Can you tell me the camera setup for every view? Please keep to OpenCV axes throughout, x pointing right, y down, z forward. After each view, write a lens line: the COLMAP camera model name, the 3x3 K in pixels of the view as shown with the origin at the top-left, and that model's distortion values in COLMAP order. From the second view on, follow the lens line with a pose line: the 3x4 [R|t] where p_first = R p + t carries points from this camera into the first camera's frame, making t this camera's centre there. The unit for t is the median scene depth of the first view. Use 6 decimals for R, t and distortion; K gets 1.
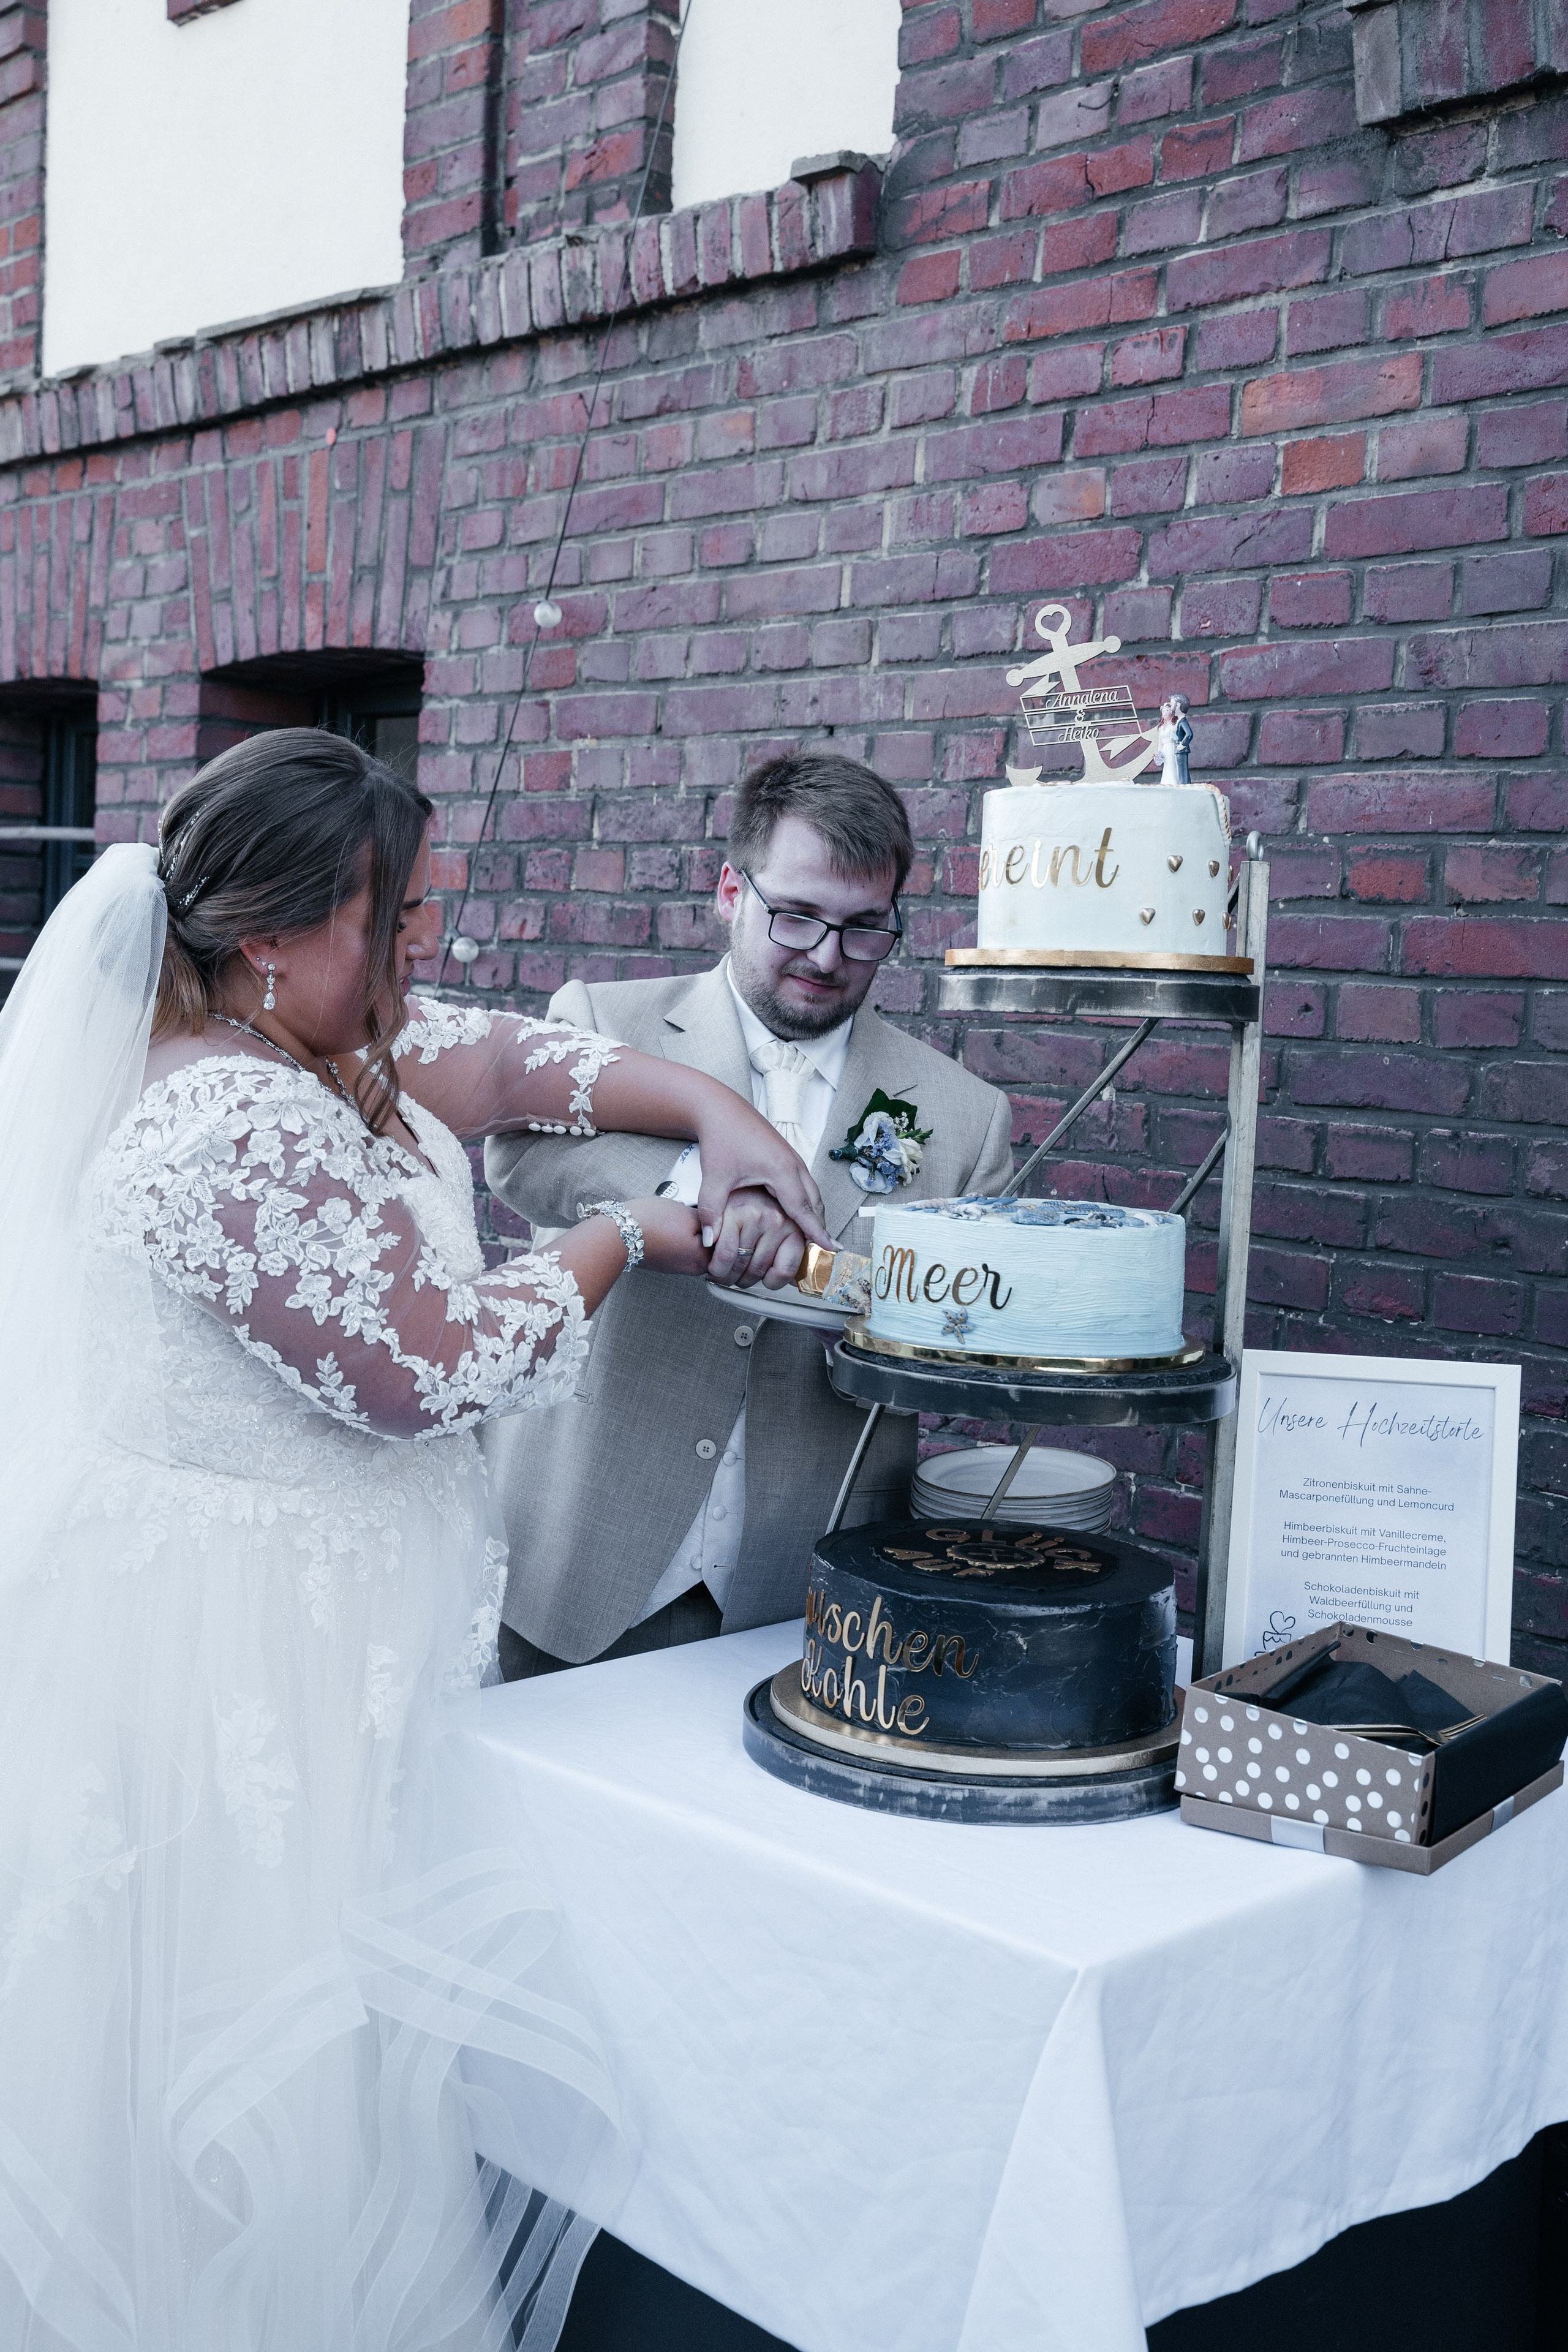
lens RADIAL K [[2613.1, 0, 769.9], [0, 2613.1, 1182.9], [0, 0, 1]] dist [0.003814, 0.000000]
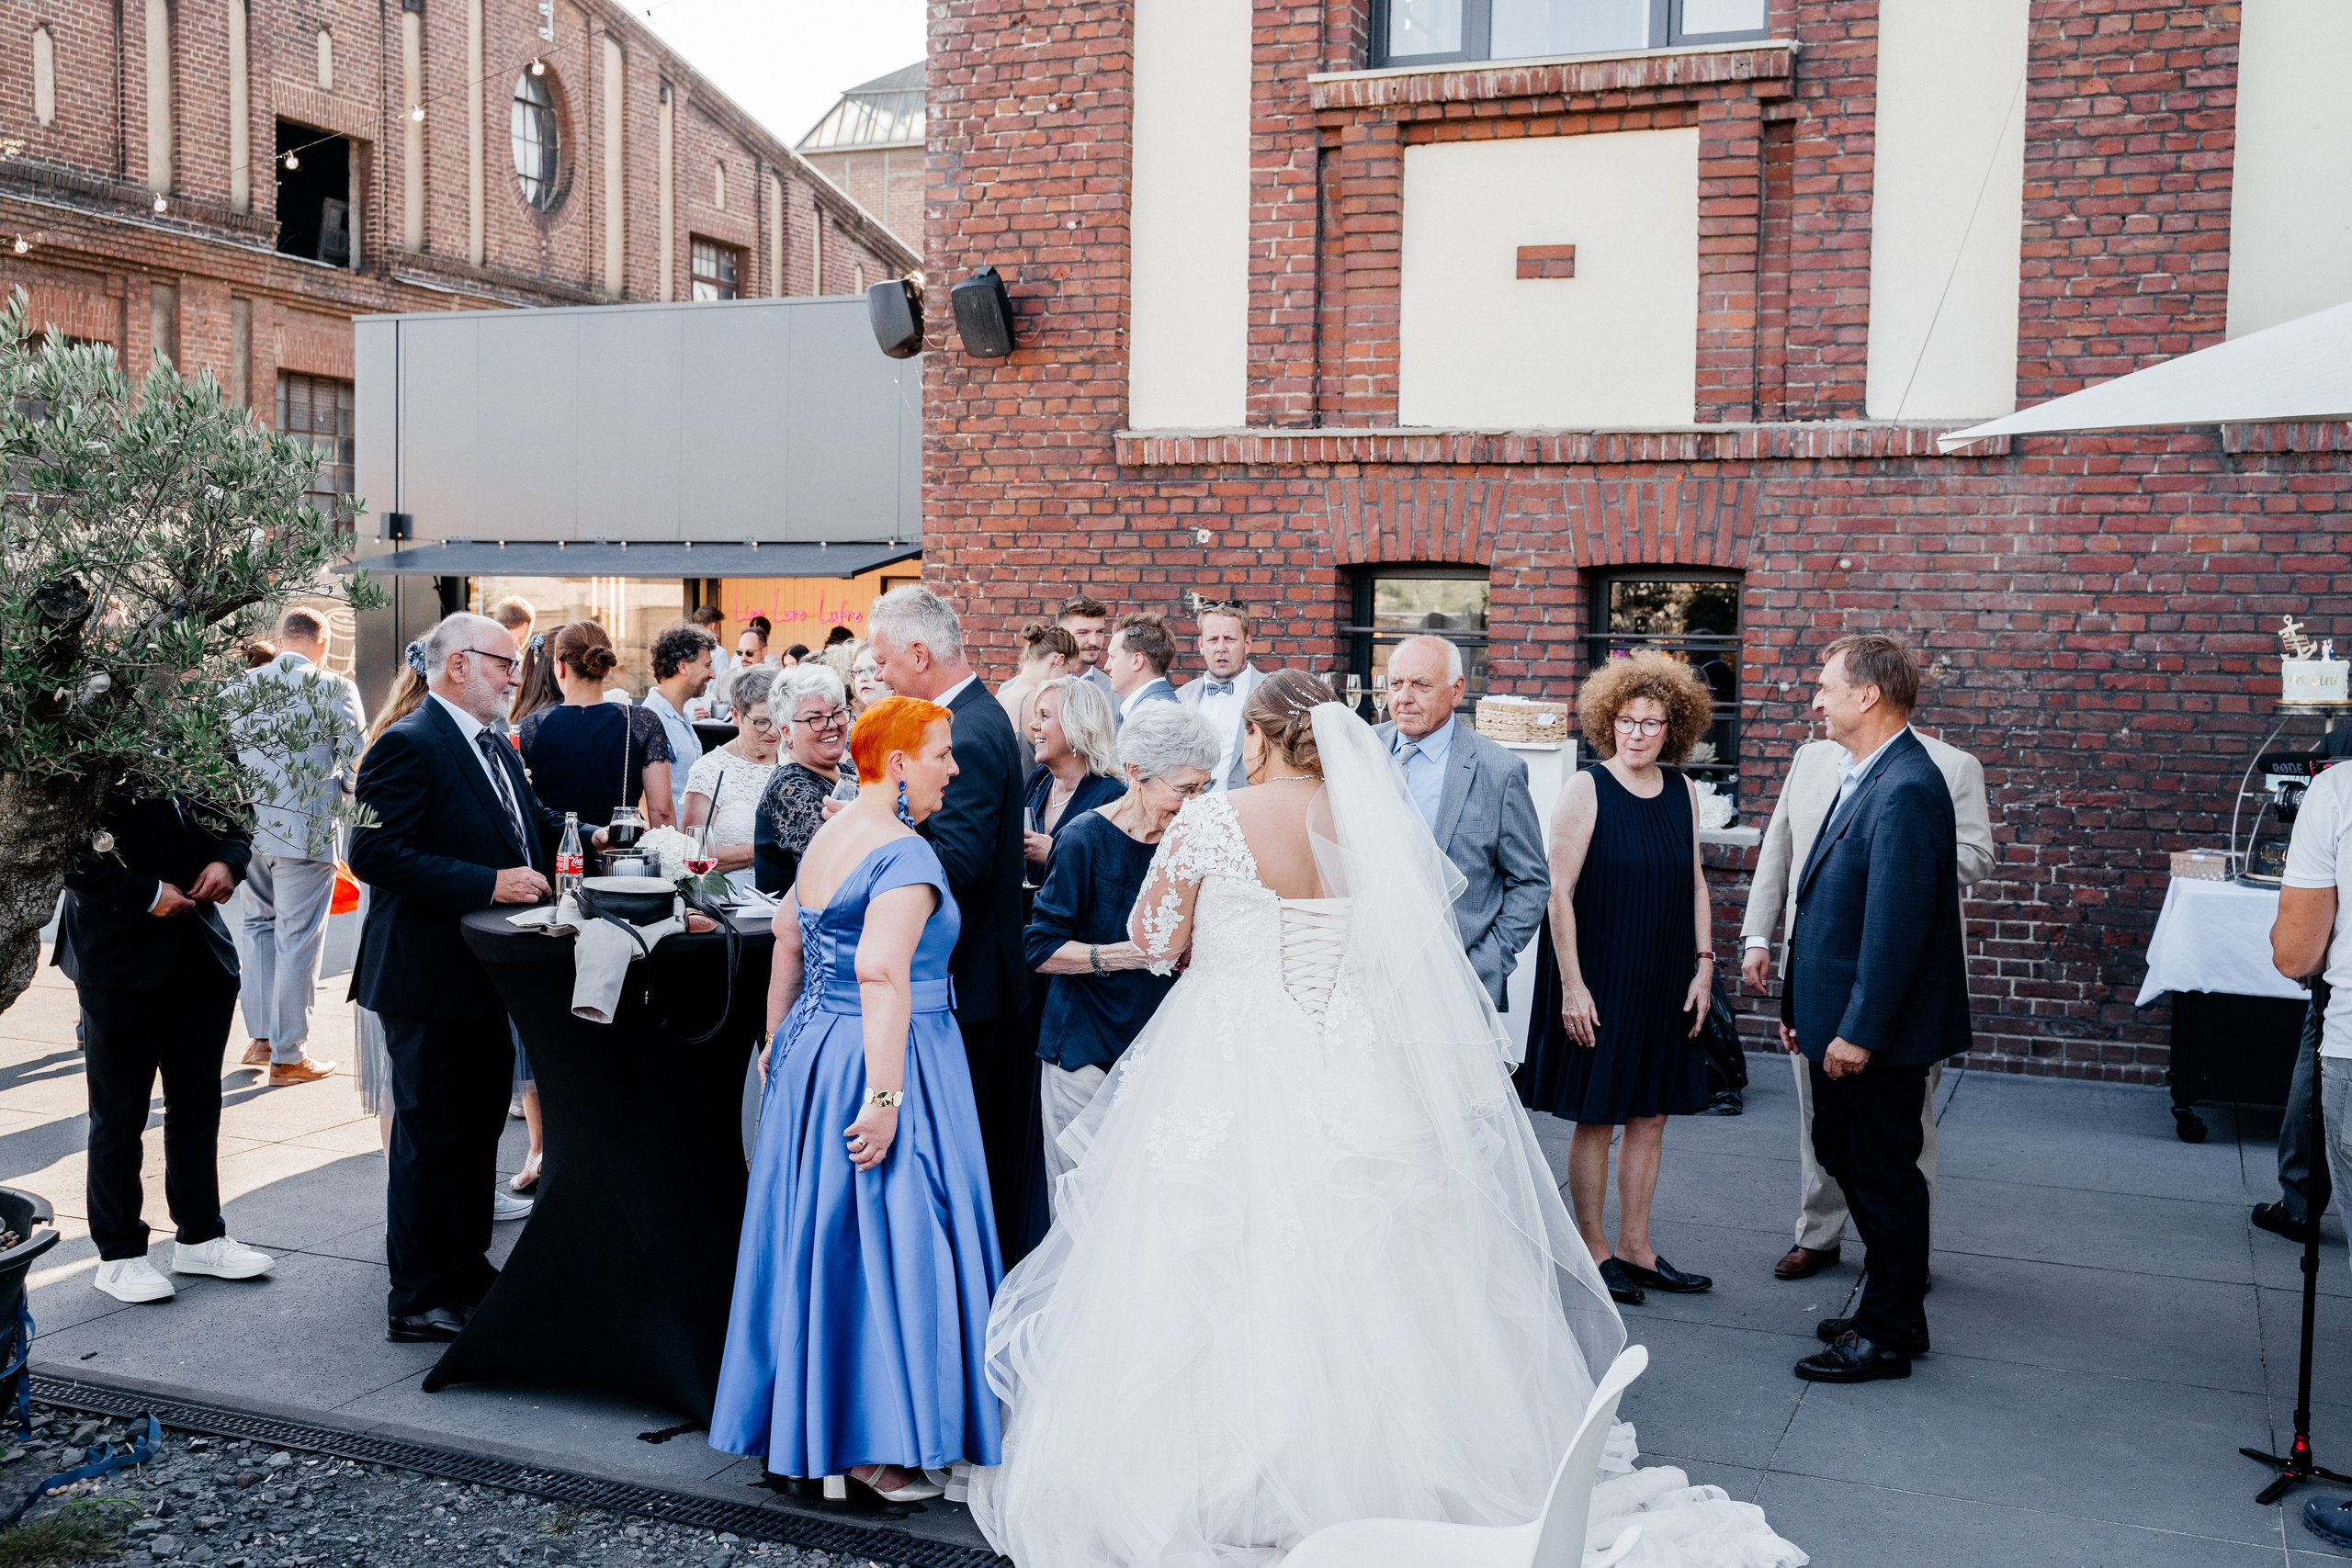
lens RADIAL K [[2445.0, 0, 1188.8], [0, 2445.0, 794.2], [0, 0, 1]] dist [-0.011507, 0.000000]
pose [[0.911357, -0.046204, 0.409015, -2.159331], [0.051615, 0.998665, -0.002196, -0.009690], [-0.408367, 0.023113, 0.912525, -1.265523]]
